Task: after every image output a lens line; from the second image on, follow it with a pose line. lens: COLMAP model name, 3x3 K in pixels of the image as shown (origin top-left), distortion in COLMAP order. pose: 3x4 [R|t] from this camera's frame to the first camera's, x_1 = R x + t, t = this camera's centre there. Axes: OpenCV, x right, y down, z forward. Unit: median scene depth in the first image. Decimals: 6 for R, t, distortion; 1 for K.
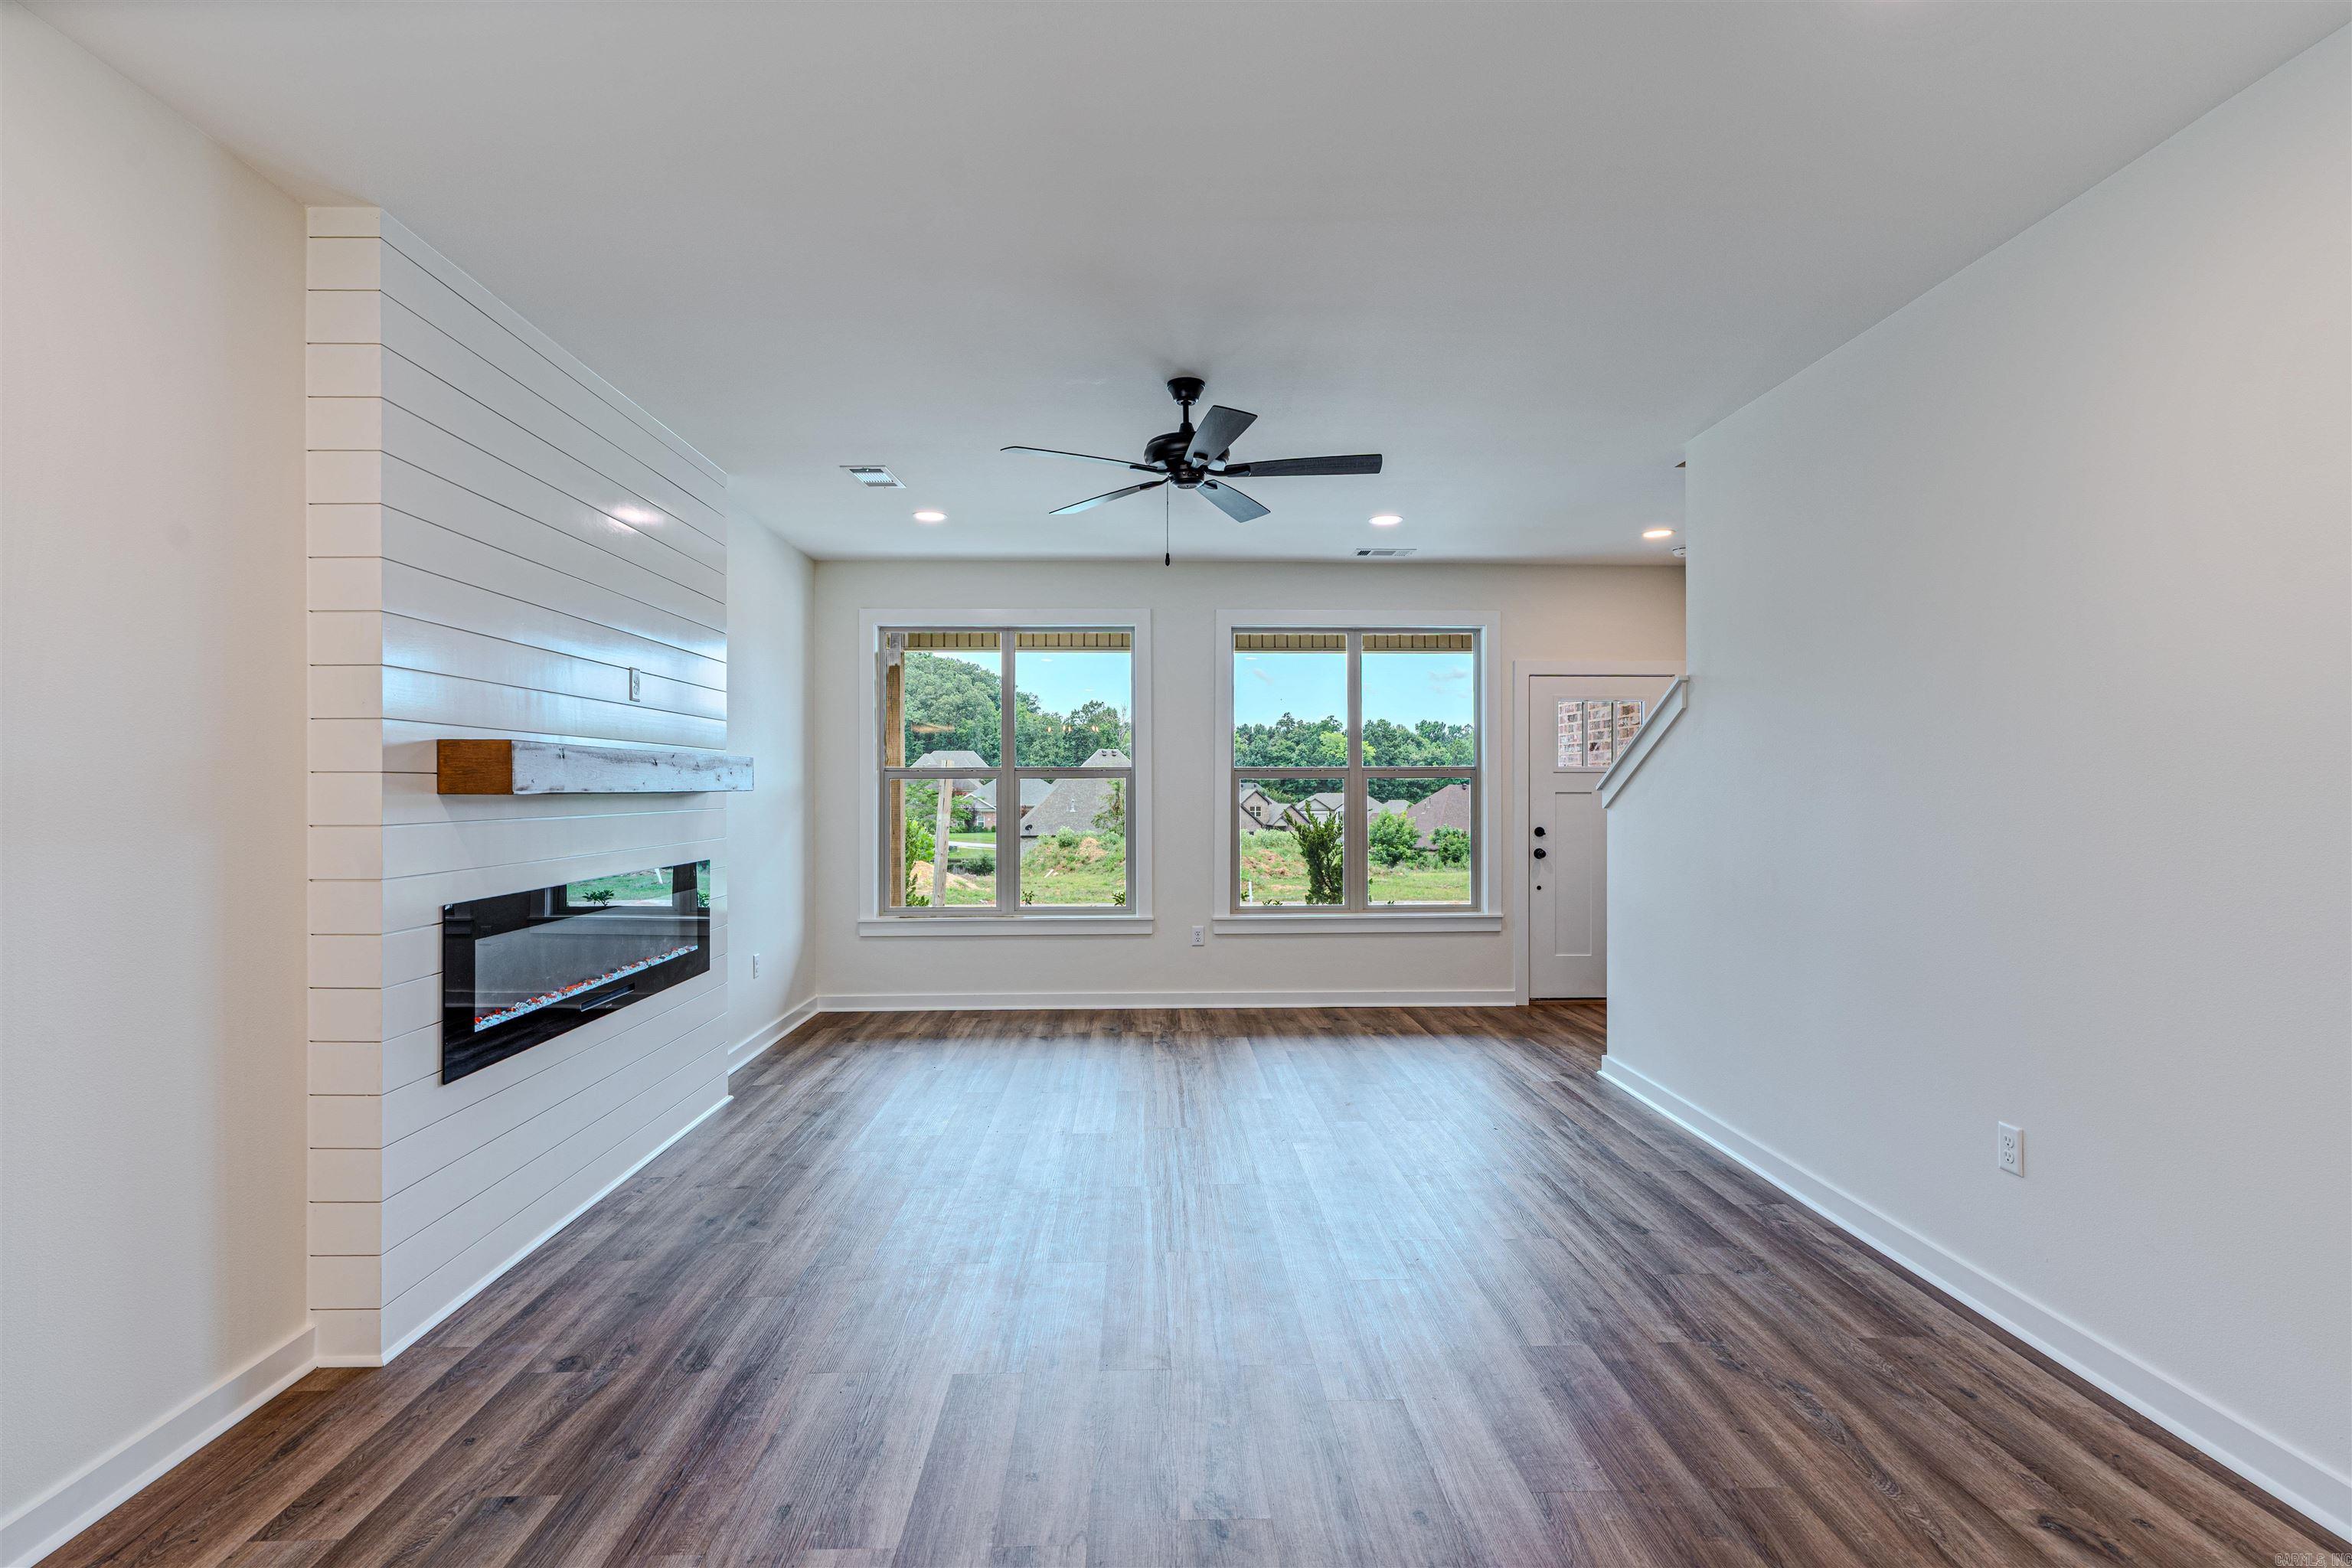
lens RADIAL K [[1137.4, 0, 1179.9], [0, 1137.4, 785.6], [0, 0, 1]] dist [0.001550, 0.000316]
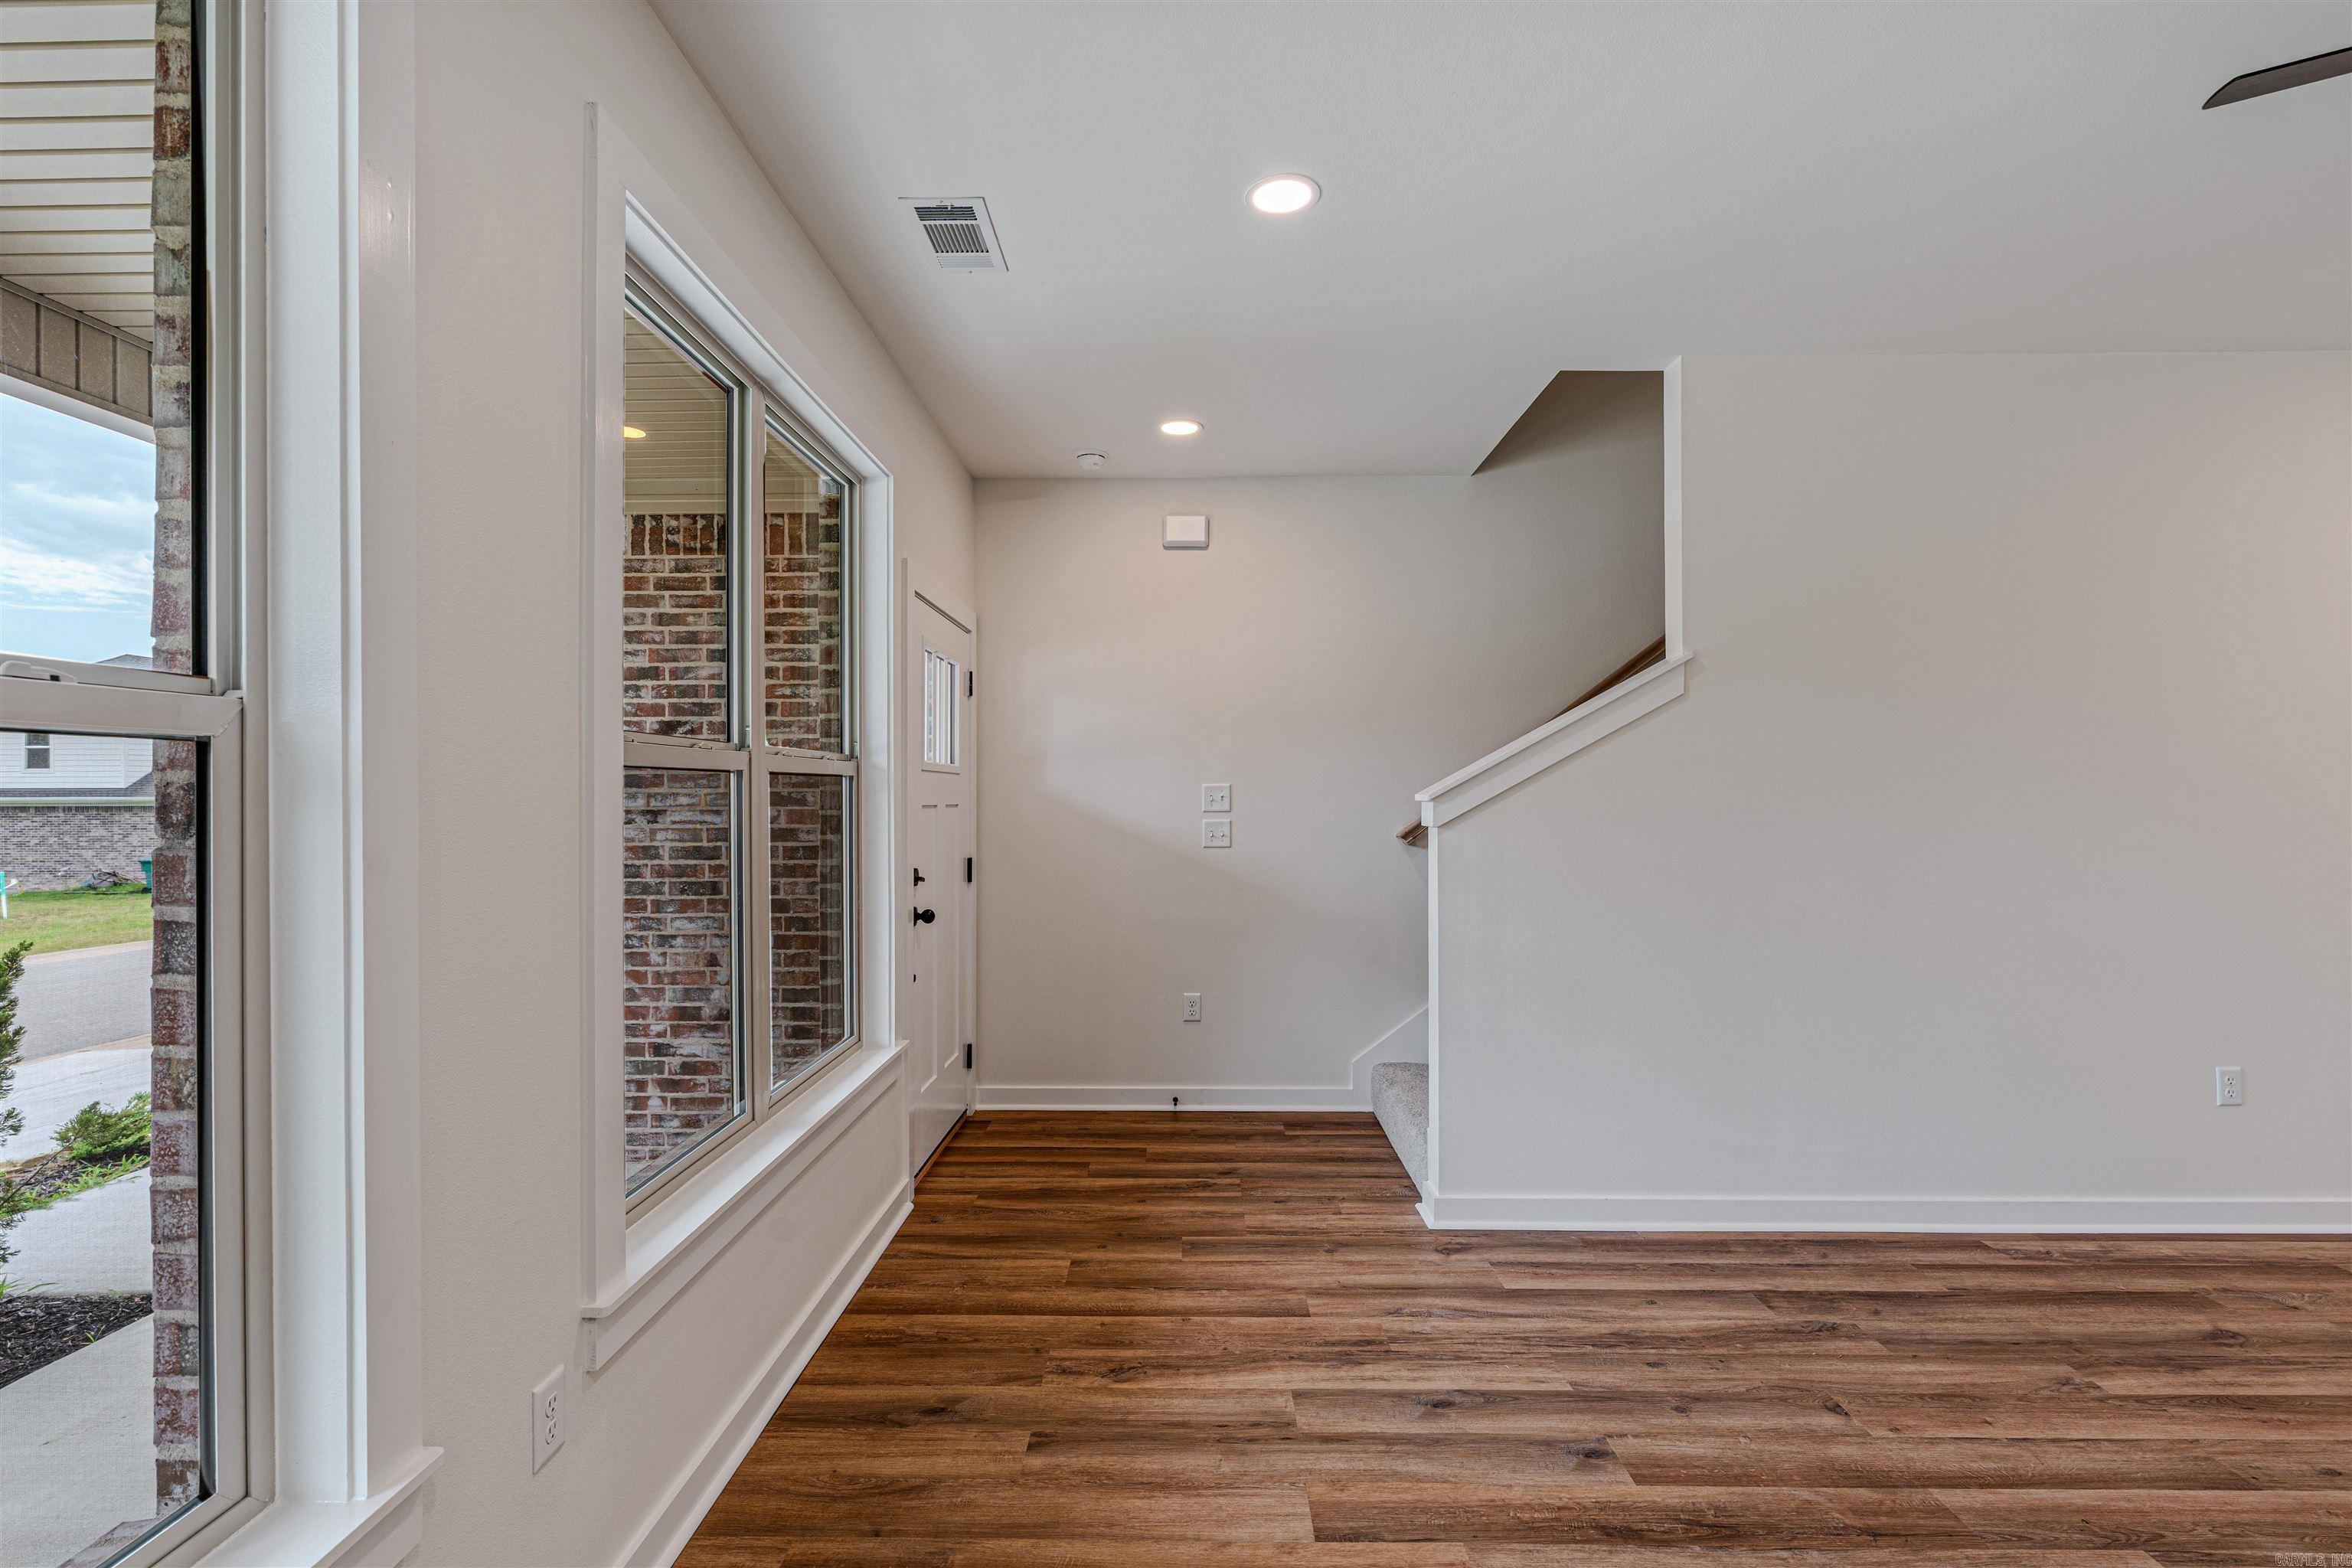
lens RADIAL K [[1072.7, 0, 1171.7], [0, 1072.7, 796.4], [0, 0, 1]] dist [-0.003291, 0.000704]
pose [[0.052386, 0.001032, 0.998626, -0.343458], [0.000869, 0.999999, -0.001079, 0.003601], [-0.998627, 0.000924, 0.052385, 1.465004]]
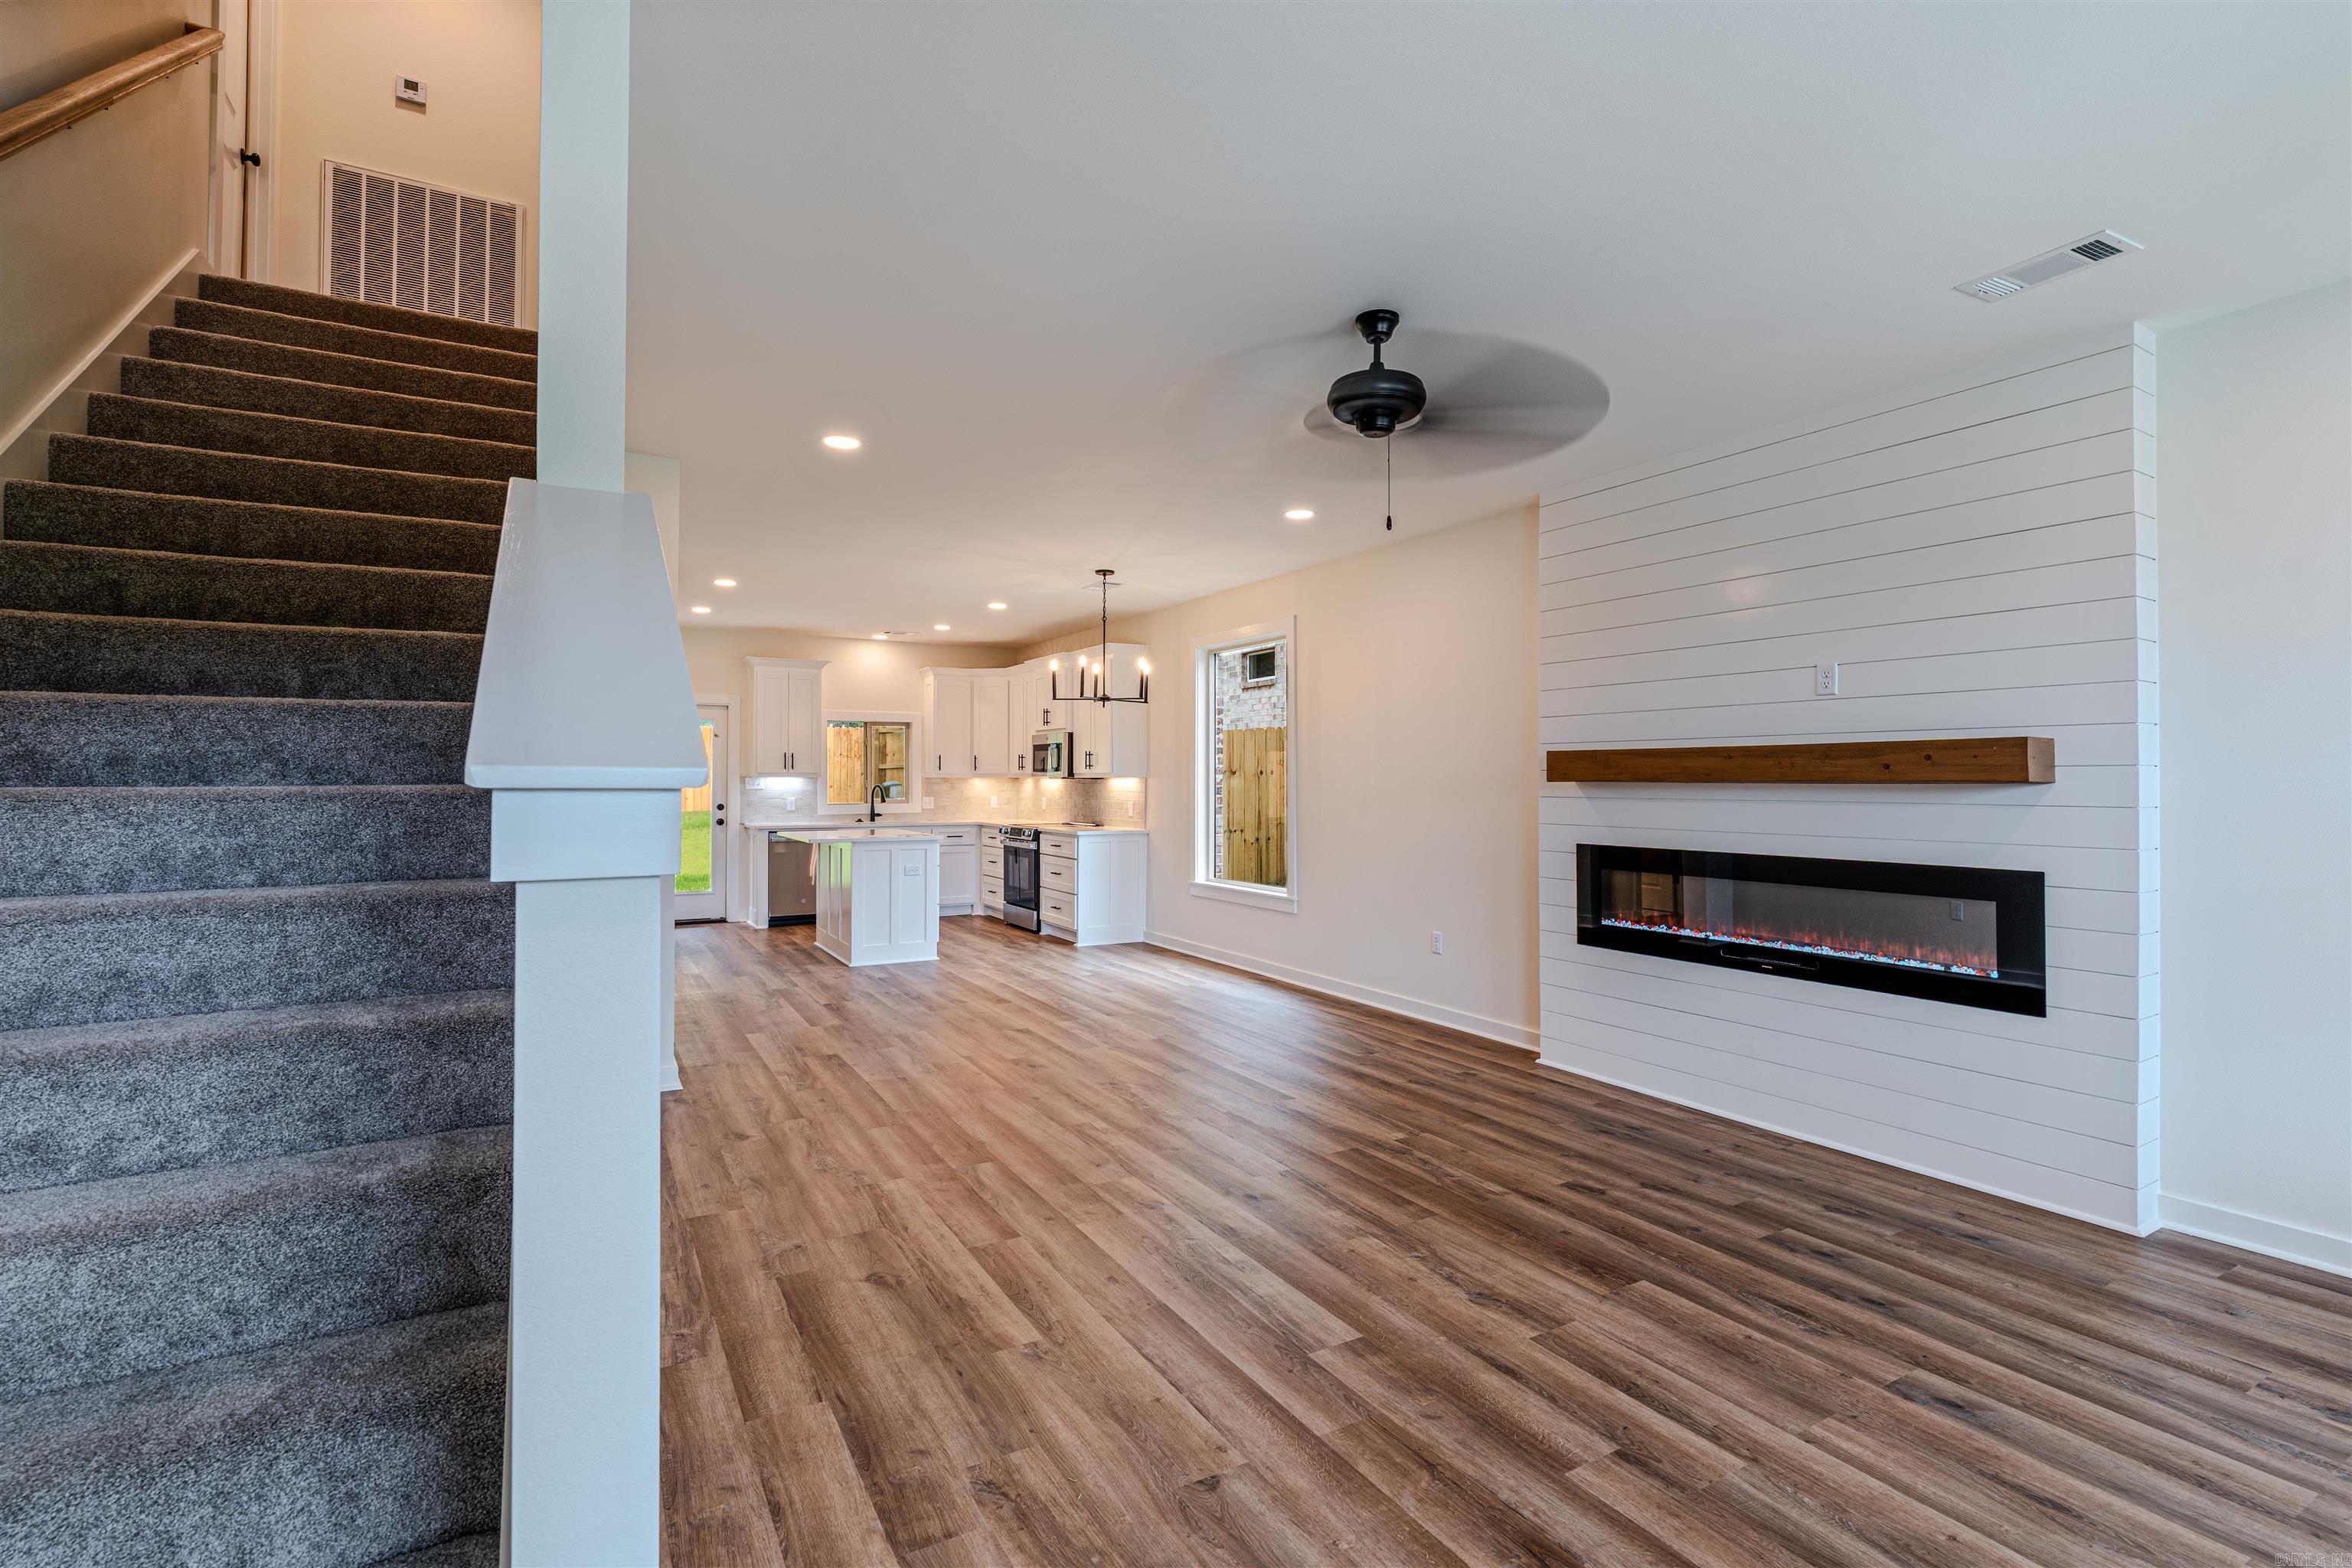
lens RADIAL K [[1080.7, 0, 1184.2], [0, 1080.7, 761.0], [0, 0, 1]] dist [-0.004007, 0.001583]
pose [[-0.883079, -0.007906, -0.469158, 0.502103], [0.000817, 0.999831, -0.018385, 0.004408], [0.469224, -0.016619, -0.882923, 1.584697]]
